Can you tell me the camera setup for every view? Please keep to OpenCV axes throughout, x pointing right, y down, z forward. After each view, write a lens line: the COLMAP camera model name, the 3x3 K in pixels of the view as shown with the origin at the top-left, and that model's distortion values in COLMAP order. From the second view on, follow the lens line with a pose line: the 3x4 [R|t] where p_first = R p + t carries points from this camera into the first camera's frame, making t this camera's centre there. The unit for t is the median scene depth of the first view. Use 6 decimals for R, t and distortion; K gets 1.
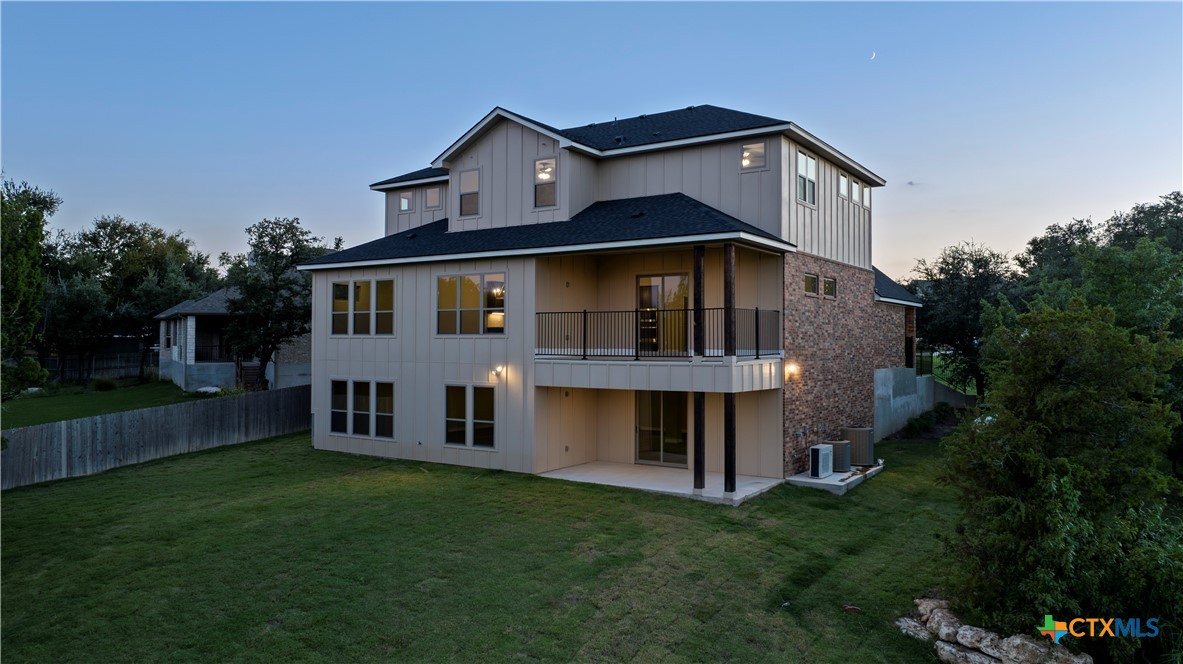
lens RADIAL K [[820.3, 0, 591.5], [0, 820.3, 332.0], [0, 0, 1]] dist [-0.030486, -0.001705]
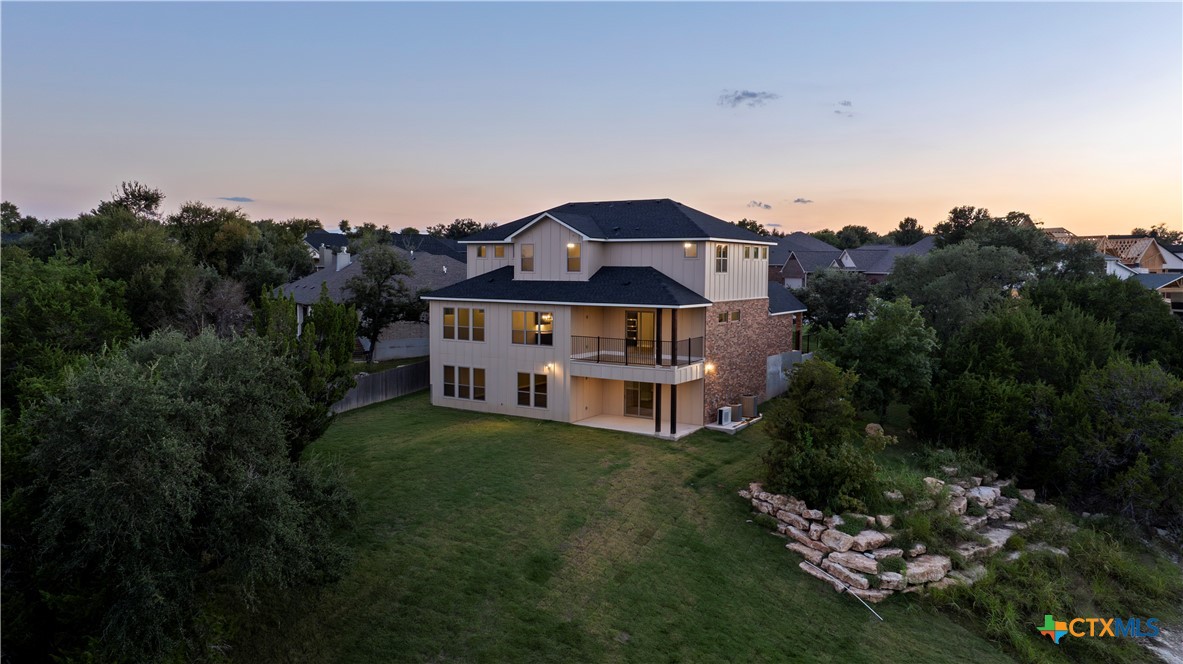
lens RADIAL K [[820.3, 0, 591.5], [0, 820.3, 332.0], [0, 0, 1]] dist [-0.030486, -0.001705]
pose [[0.999576, 0.002355, 0.029012, -0.075015], [-0.005064, 0.995590, 0.093670, -0.202961], [-0.028664, -0.093777, 0.995181, -0.818425]]
